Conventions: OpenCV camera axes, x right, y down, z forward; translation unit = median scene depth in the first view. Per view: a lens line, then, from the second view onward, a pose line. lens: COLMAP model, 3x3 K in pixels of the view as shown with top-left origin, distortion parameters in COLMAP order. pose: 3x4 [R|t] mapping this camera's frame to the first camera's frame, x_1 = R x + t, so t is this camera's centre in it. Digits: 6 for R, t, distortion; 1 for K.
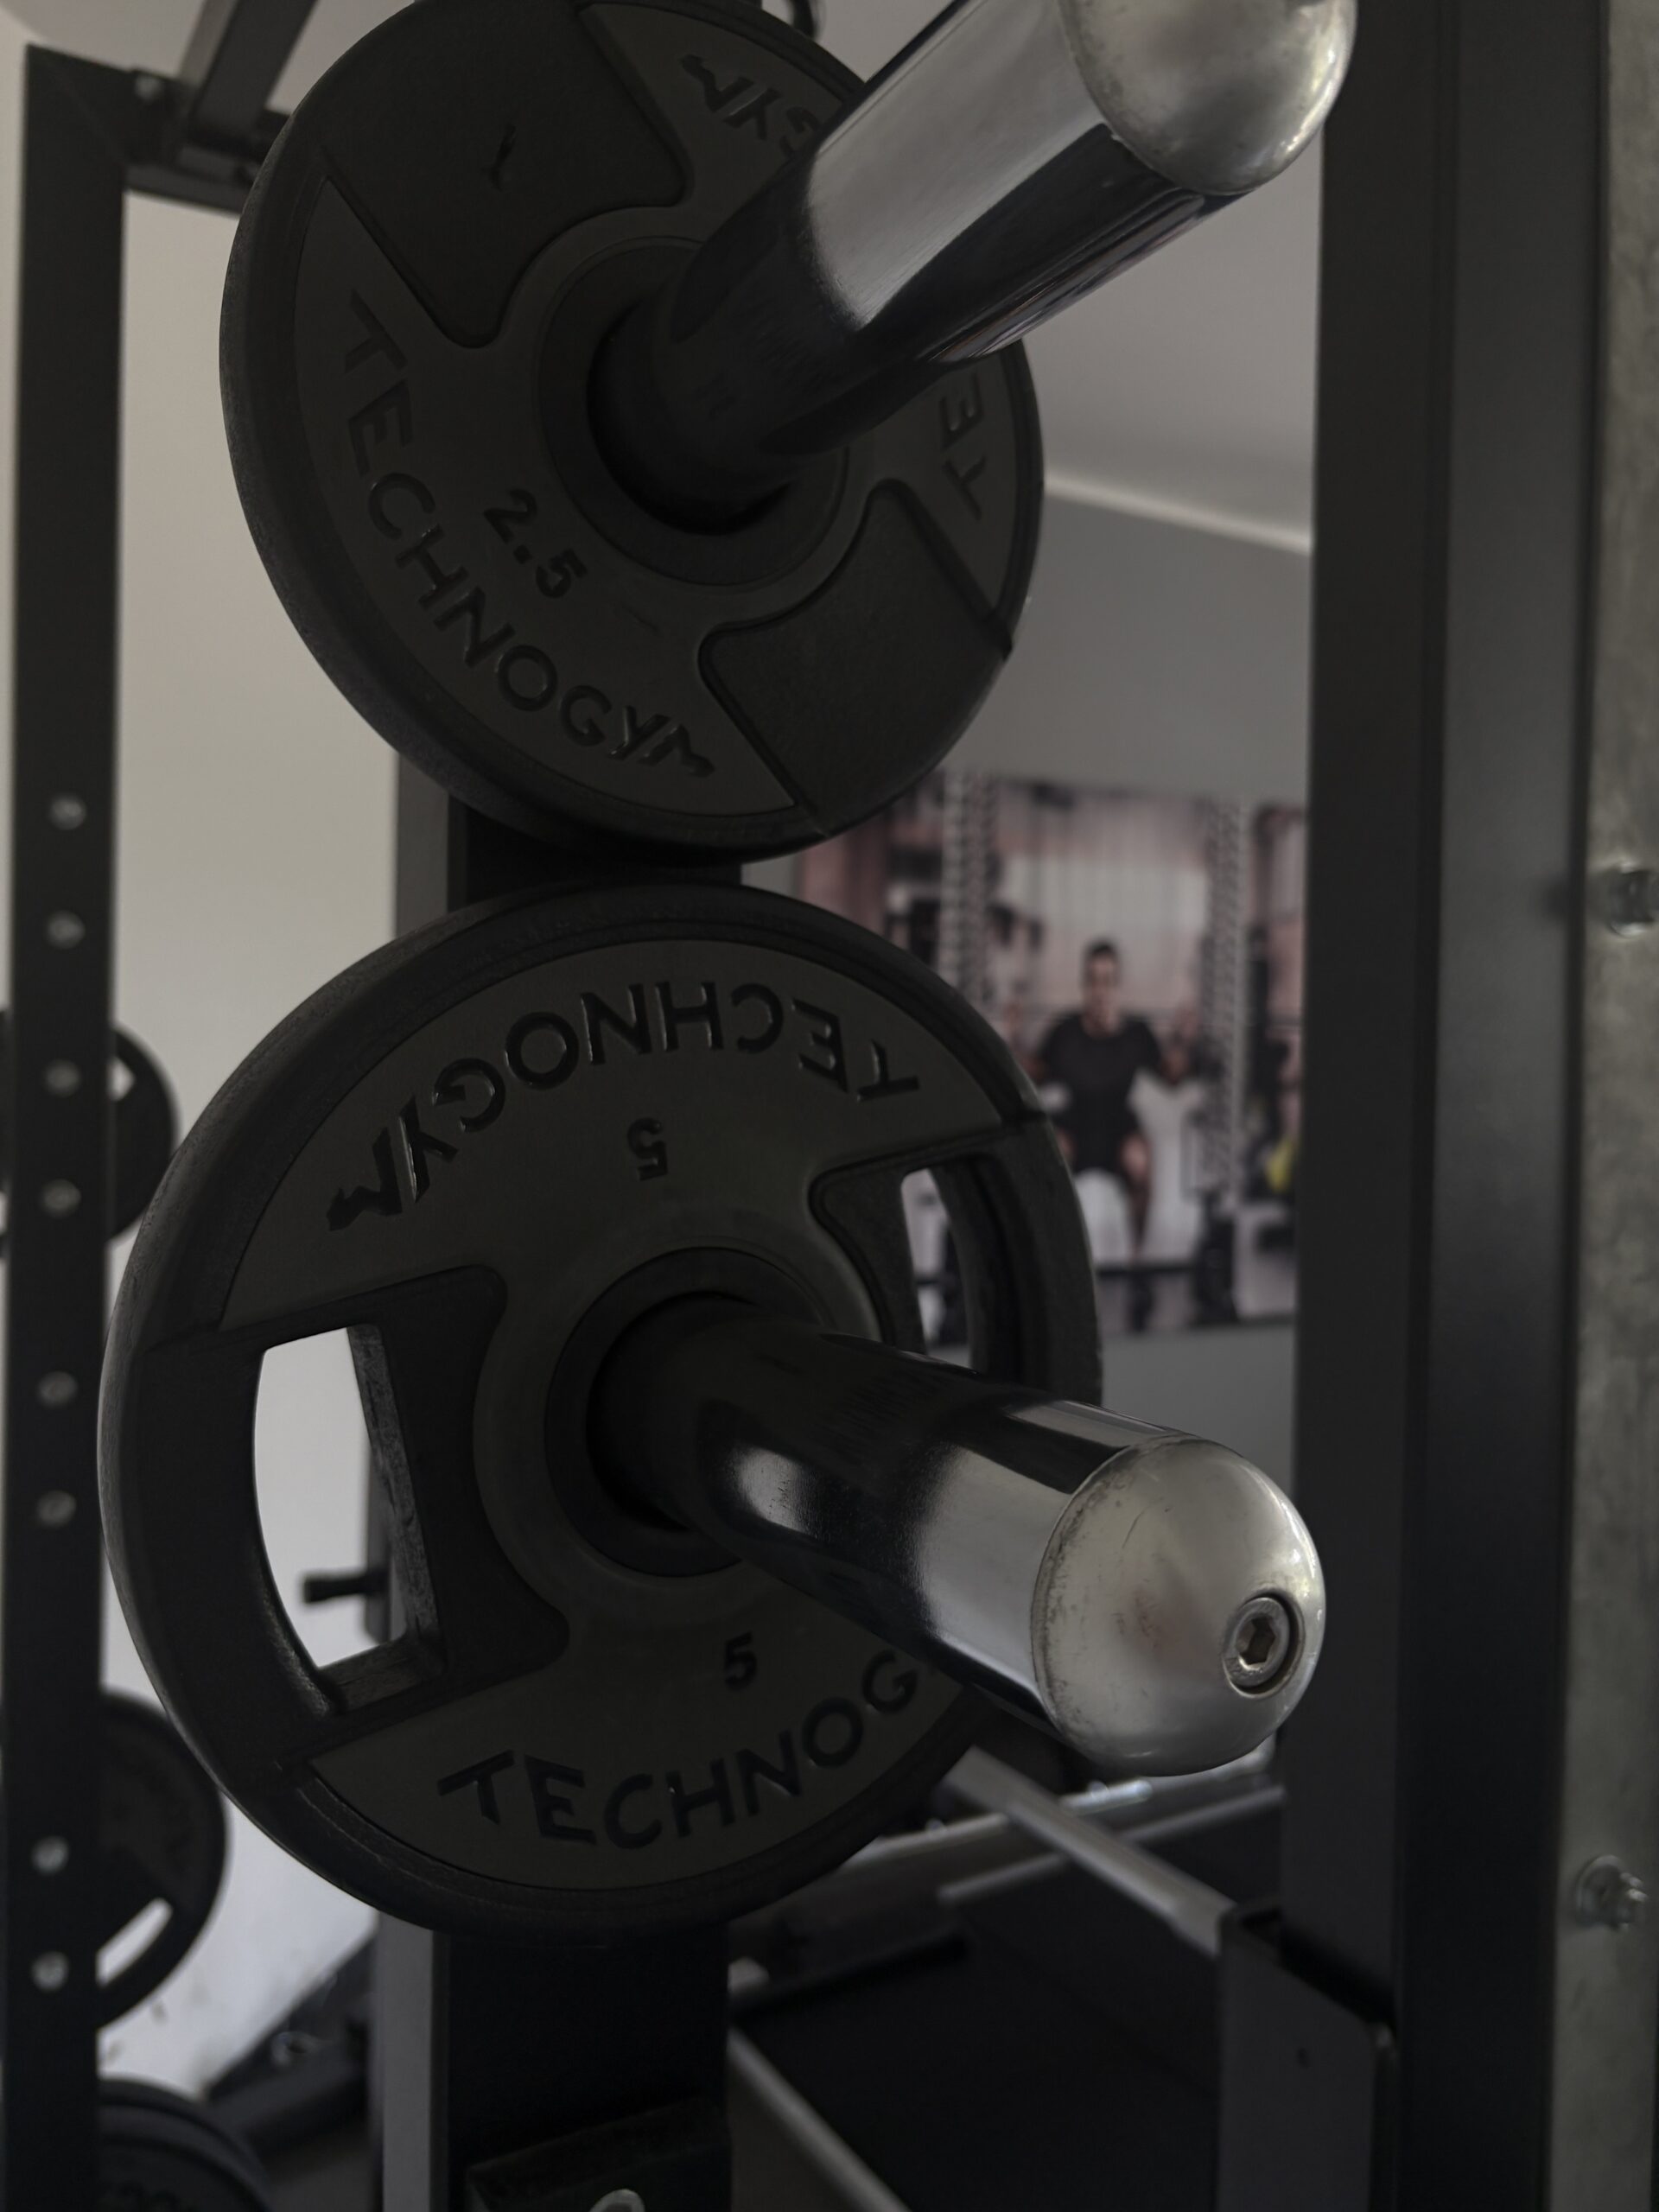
lens RADIAL K [[1670.7, 0, 820.3], [0, 1670.7, 1095.5], [0, 0, 1]] dist [0.033789, -0.014083]
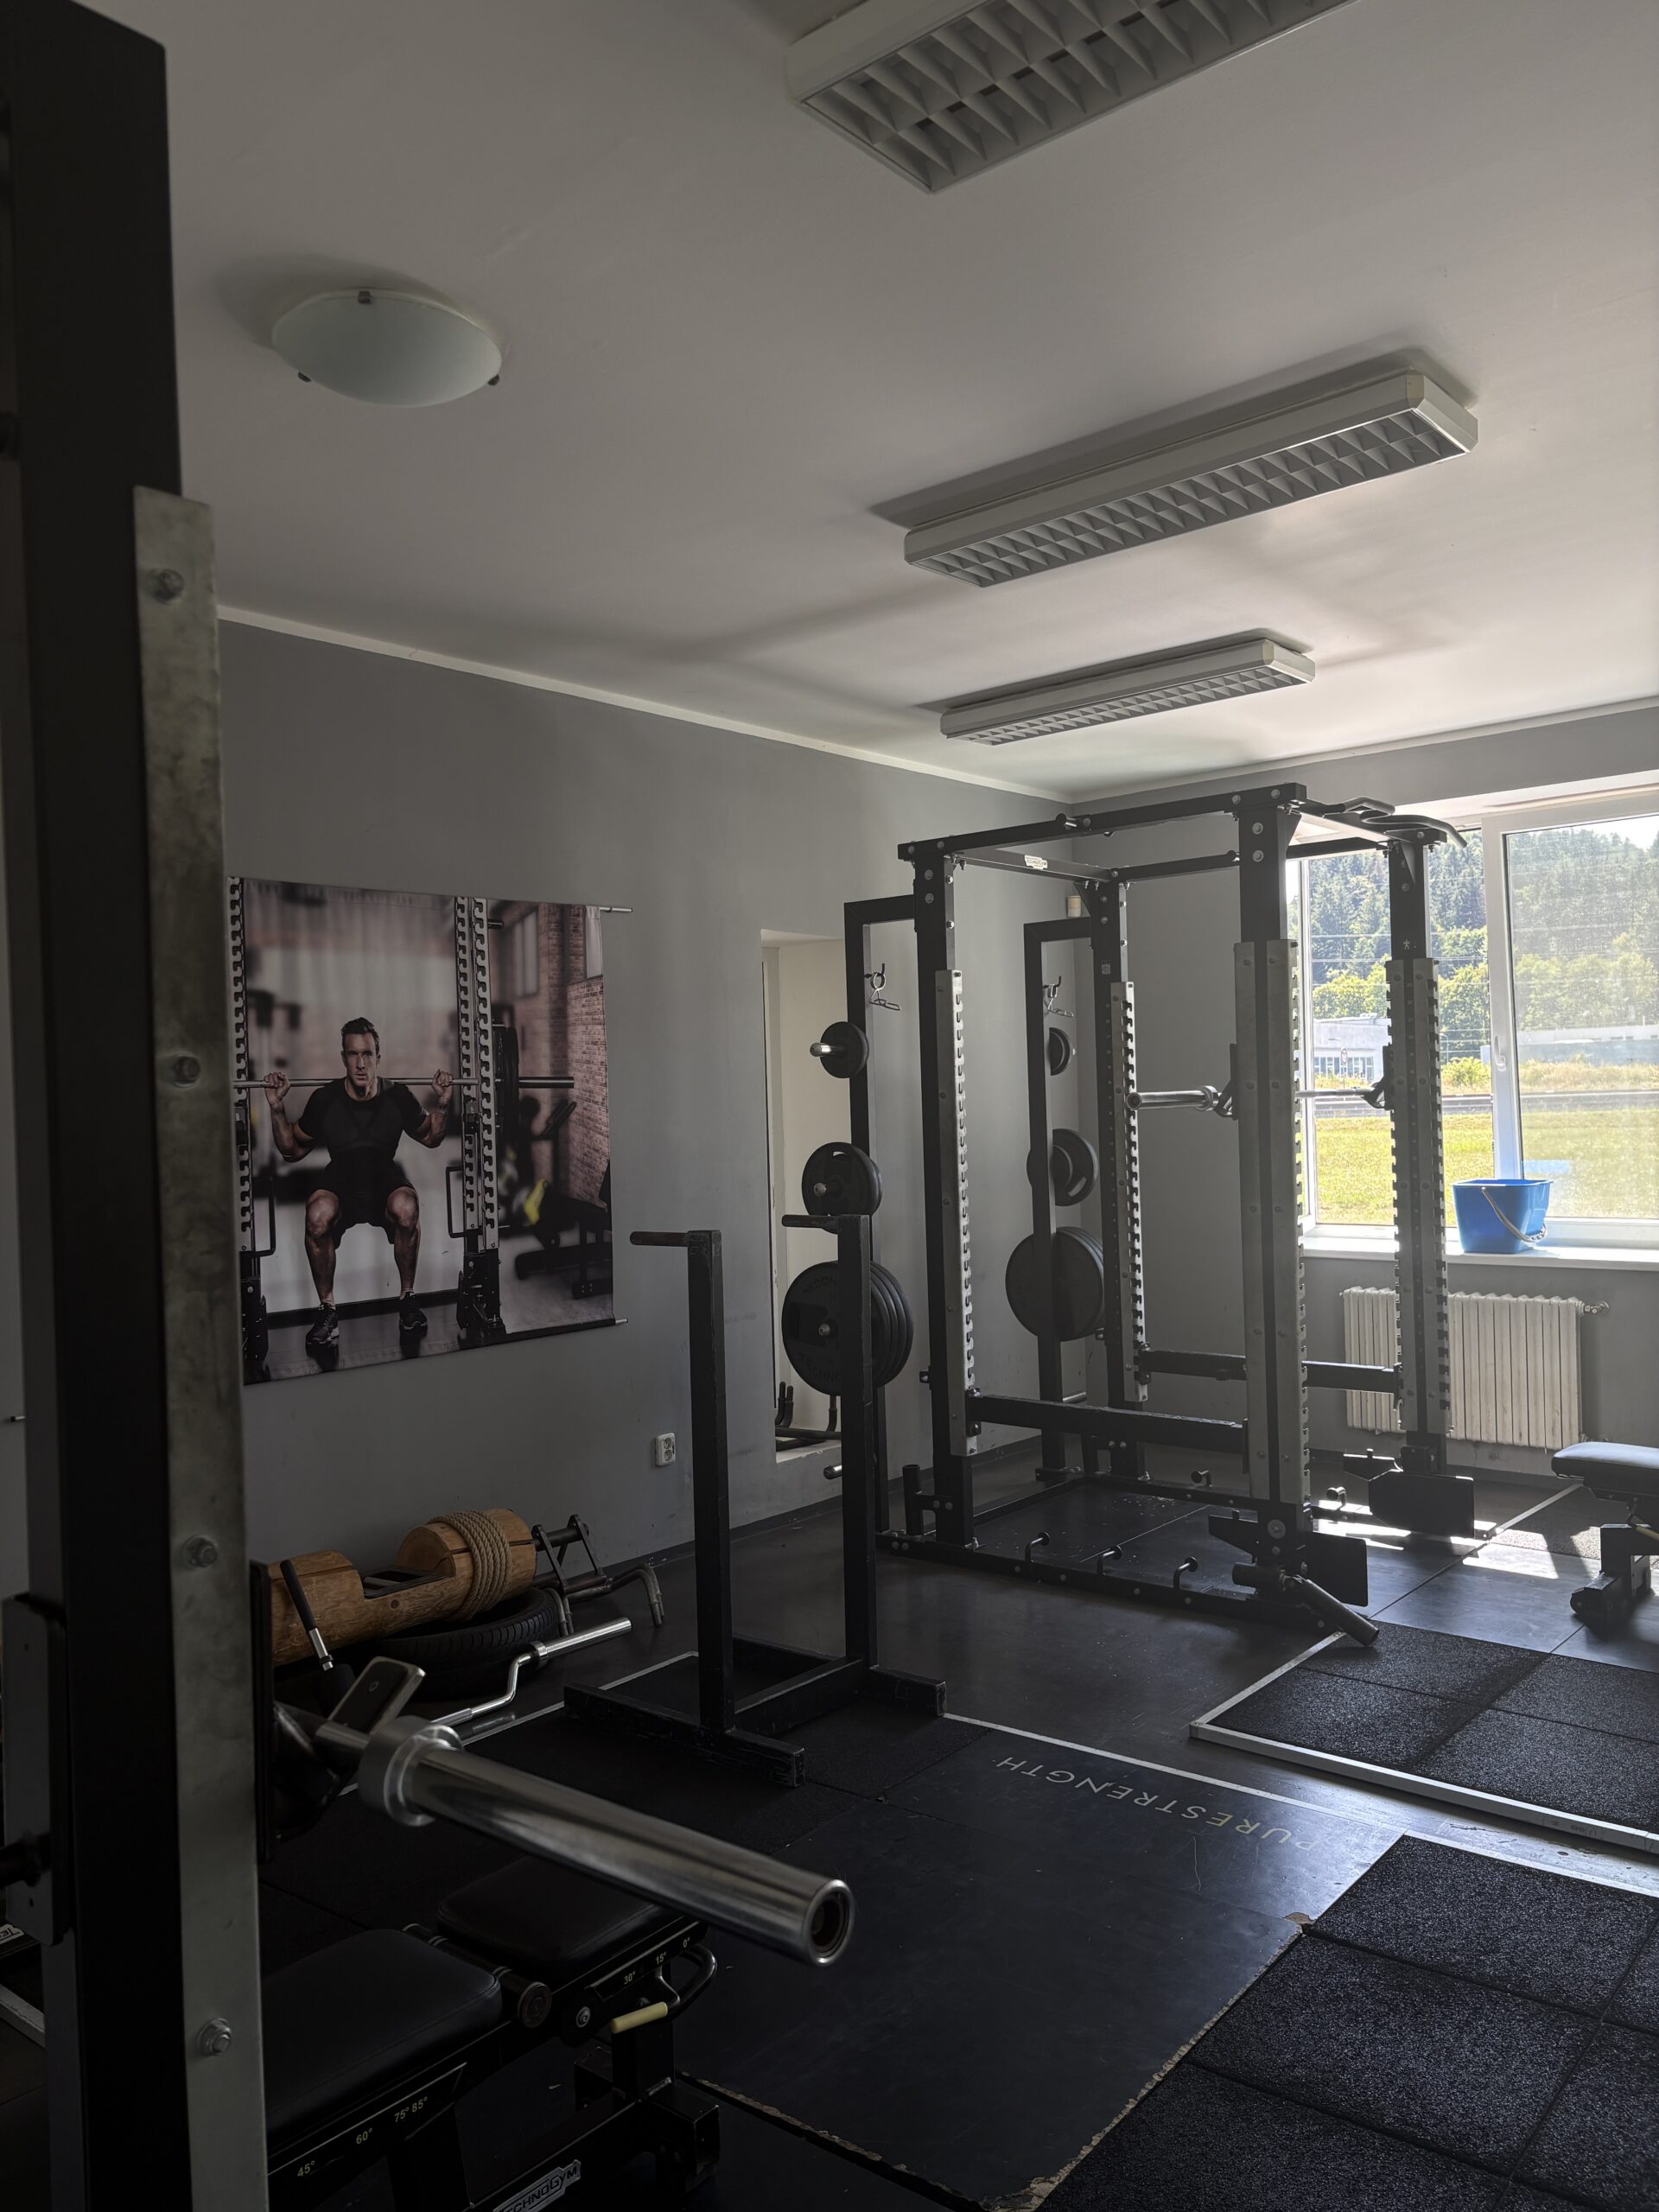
lens RADIAL K [[1670.7, 0, 841.8], [0, 1670.7, 1121.8], [0, 0, 1]] dist [0.033789, -0.014083]
pose [[0.939318, -0.050741, 0.339275, 0.085286], [0.055098, 0.998476, -0.003215, -0.000303], [-0.338595, 0.021713, 0.940682, -0.194379]]
